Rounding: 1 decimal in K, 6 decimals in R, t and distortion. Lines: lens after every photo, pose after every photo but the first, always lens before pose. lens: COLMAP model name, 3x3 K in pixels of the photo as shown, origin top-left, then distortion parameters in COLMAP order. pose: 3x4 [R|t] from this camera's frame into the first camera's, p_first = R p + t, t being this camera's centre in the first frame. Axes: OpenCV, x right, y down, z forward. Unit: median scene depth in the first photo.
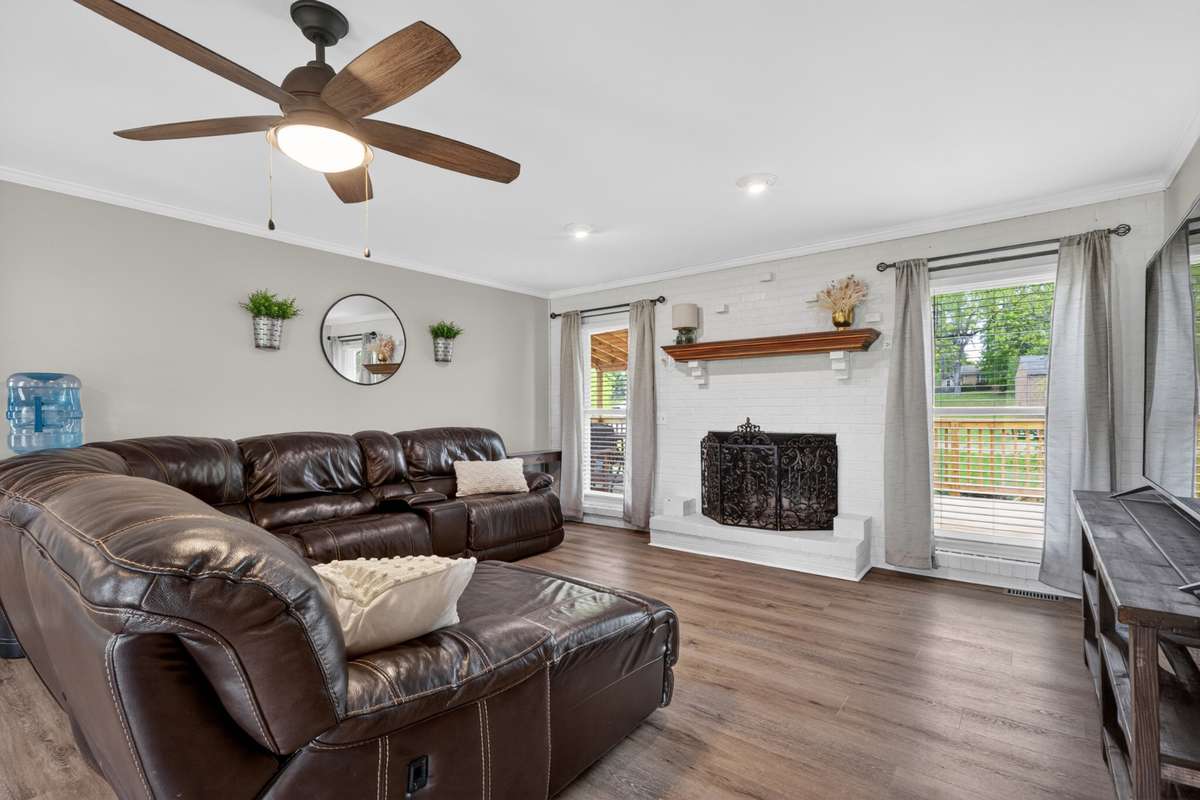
lens RADIAL K [[550.5, 0, 600.0], [0, 550.5, 400.0], [0, 0, 1]] dist [-0.000657, 0.000502]
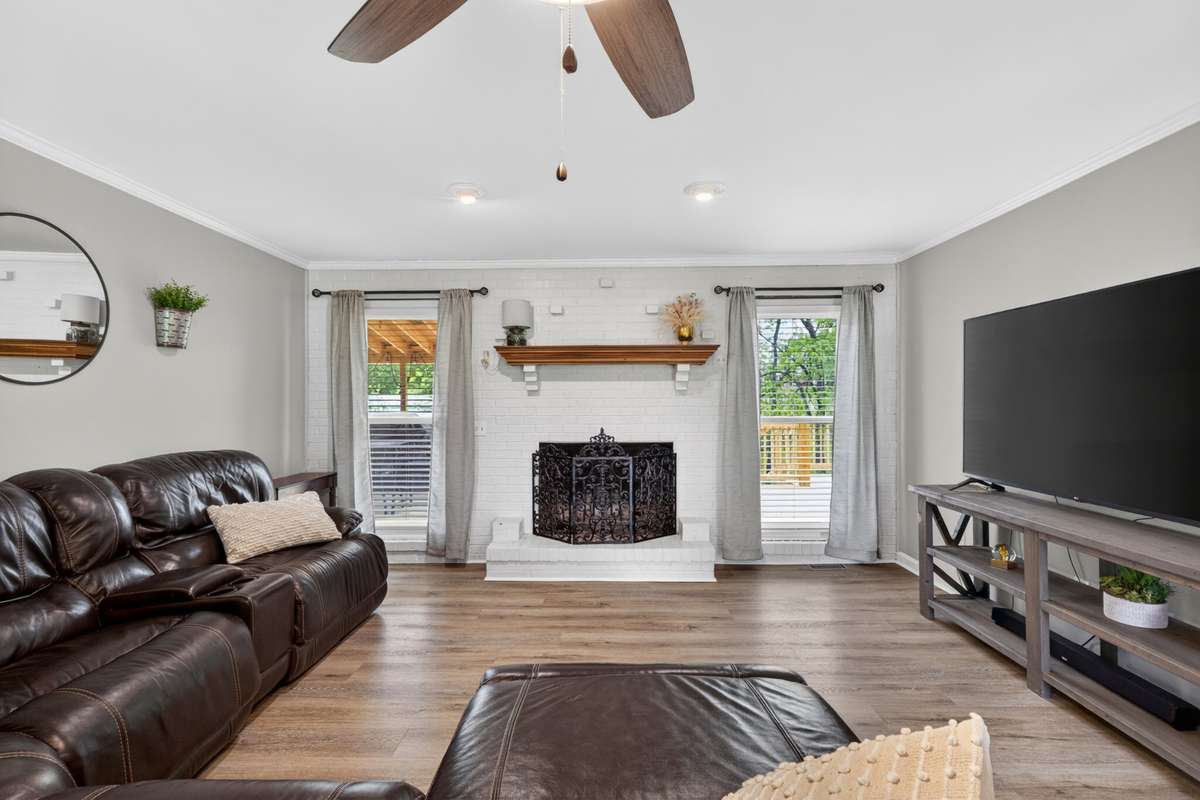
lens RADIAL K [[544.6, 0, 587.8], [0, 544.6, 392.0], [0, 0, 1]] dist [0.000011, 0.000608]
pose [[0.803392, 0.015585, 0.595247, -0.309265], [-0.011158, 0.999876, -0.011120, -0.019653], [-0.595346, 0.002292, 0.803466, 0.252212]]
